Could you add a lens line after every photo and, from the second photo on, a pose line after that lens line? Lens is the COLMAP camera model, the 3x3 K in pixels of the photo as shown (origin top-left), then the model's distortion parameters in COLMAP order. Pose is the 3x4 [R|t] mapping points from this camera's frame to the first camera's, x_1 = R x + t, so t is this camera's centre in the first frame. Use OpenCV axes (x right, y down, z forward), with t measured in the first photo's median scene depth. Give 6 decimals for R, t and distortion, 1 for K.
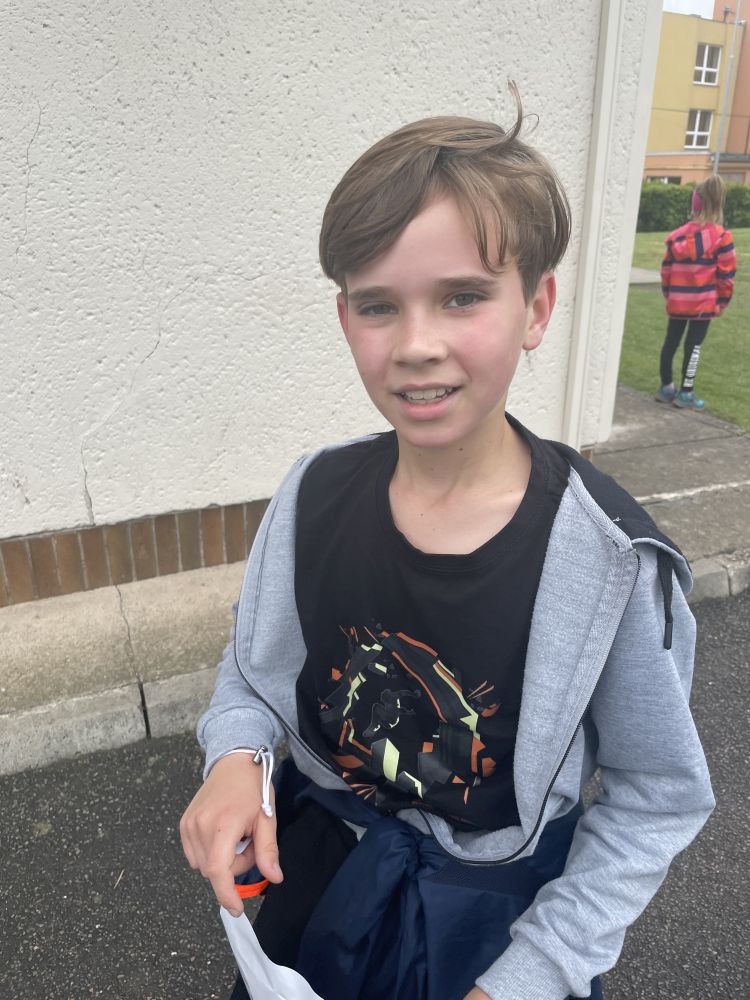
lens RADIAL K [[765.6, 0, 381.6], [0, 765.6, 497.5], [0, 0, 1]] dist [0.092159, -0.131015]
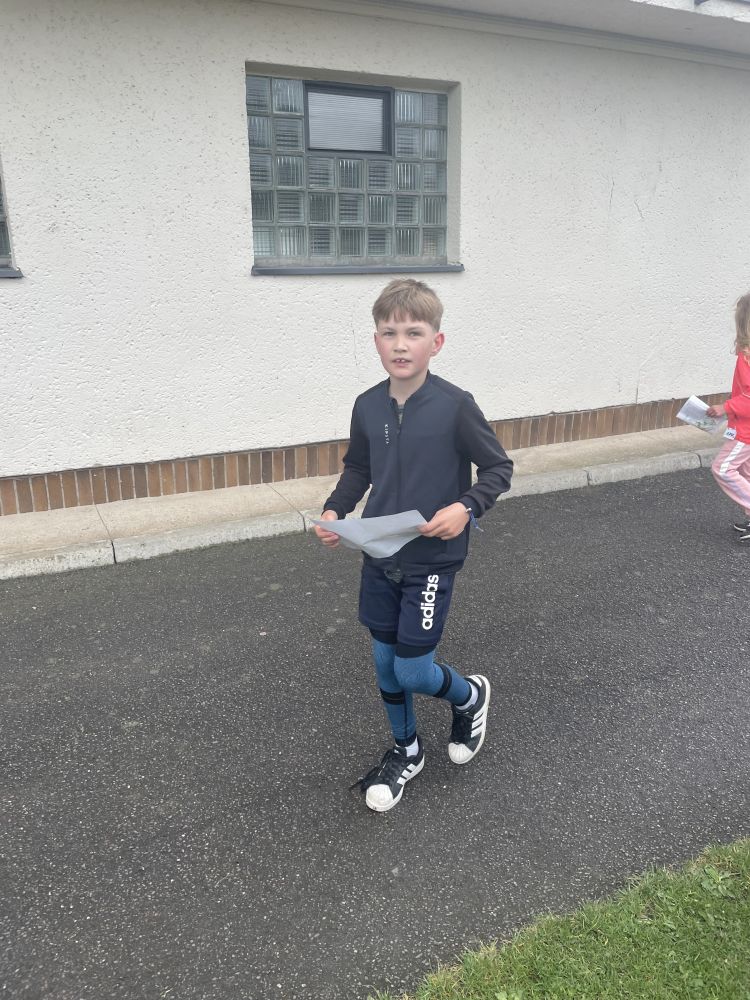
lens RADIAL K [[765.6, 0, 381.6], [0, 765.6, 497.5], [0, 0, 1]] dist [0.092159, -0.131015]
pose [[0.998139, -0.023780, 0.056160, -0.080373], [0.029365, 0.994472, -0.100810, 0.033644], [-0.053452, 0.102272, 0.993319, -0.081939]]
